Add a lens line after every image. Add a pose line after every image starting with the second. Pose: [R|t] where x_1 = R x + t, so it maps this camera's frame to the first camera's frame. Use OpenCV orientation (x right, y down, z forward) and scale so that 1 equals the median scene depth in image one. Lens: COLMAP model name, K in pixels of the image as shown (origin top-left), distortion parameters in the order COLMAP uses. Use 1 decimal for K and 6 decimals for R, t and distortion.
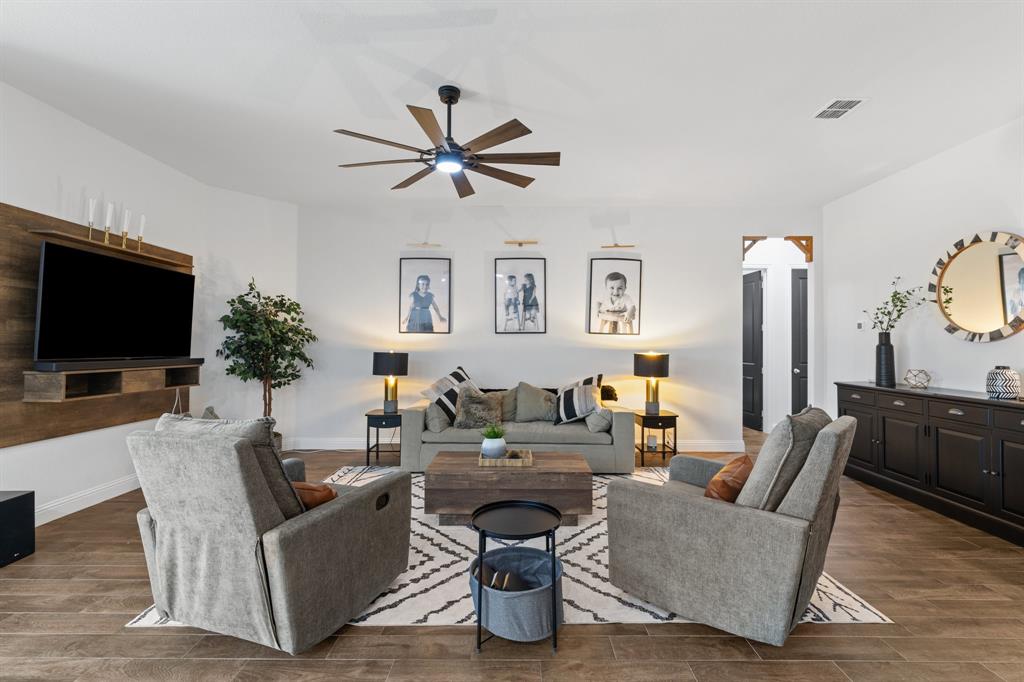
lens RADIAL K [[440.5, 0, 519.8], [0, 440.5, 340.4], [0, 0, 1]] dist [-0.005419, -0.000343]
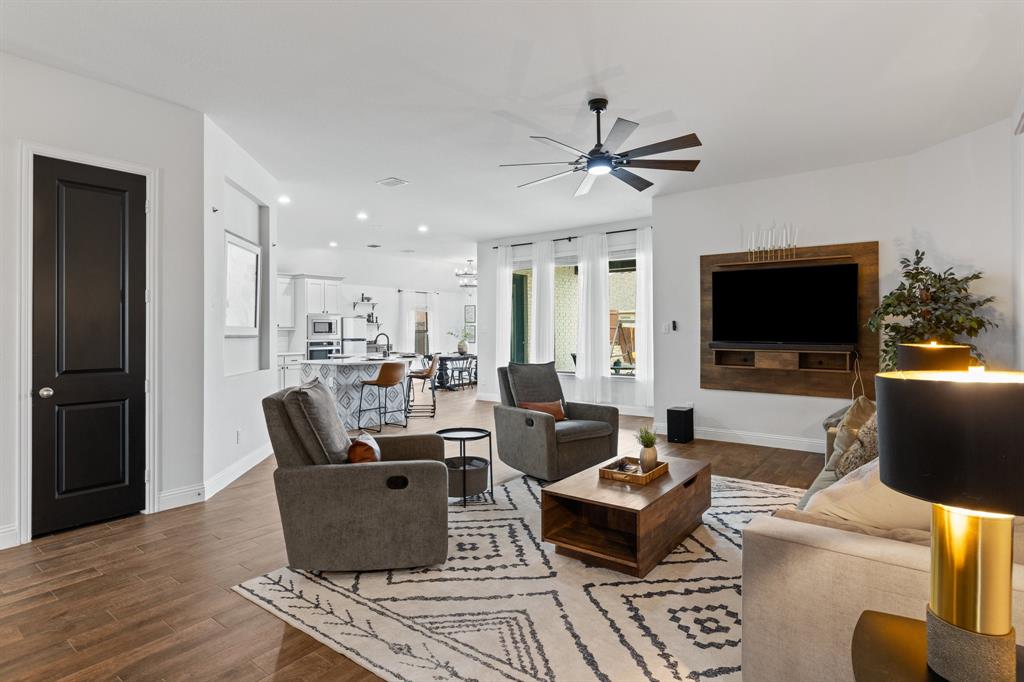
lens RADIAL K [[537.5, 0, 516.9], [0, 537.5, 330.2], [0, 0, 1]] dist [-0.000180, 0.000027]
pose [[-0.605161, -0.002591, -0.796099, 0.864651], [0.006034, 0.999951, -0.007841, 0.012763], [0.796080, -0.009549, -0.605116, 1.380769]]
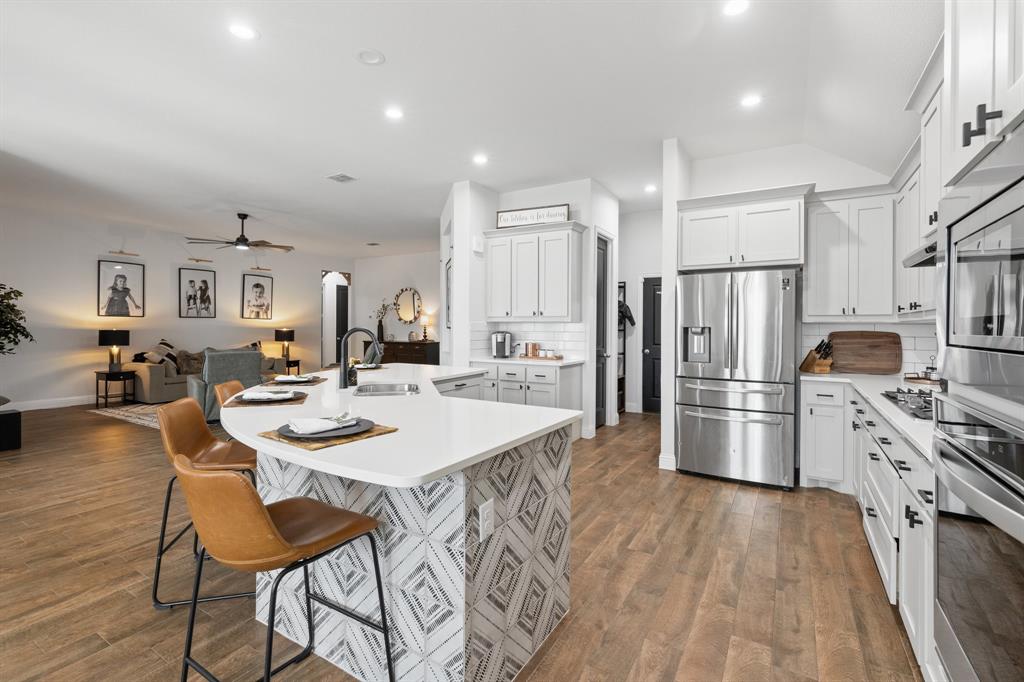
lens RADIAL K [[466.0, 0, 512.7], [0, 466.0, 330.9], [0, 0, 1]] dist [-0.000318, -0.000012]
pose [[0.520271, -0.010568, 0.853936, -0.835629], [-0.009067, 0.999799, 0.017898, -0.008627], [-0.853953, -0.017055, 0.520070, -0.823183]]
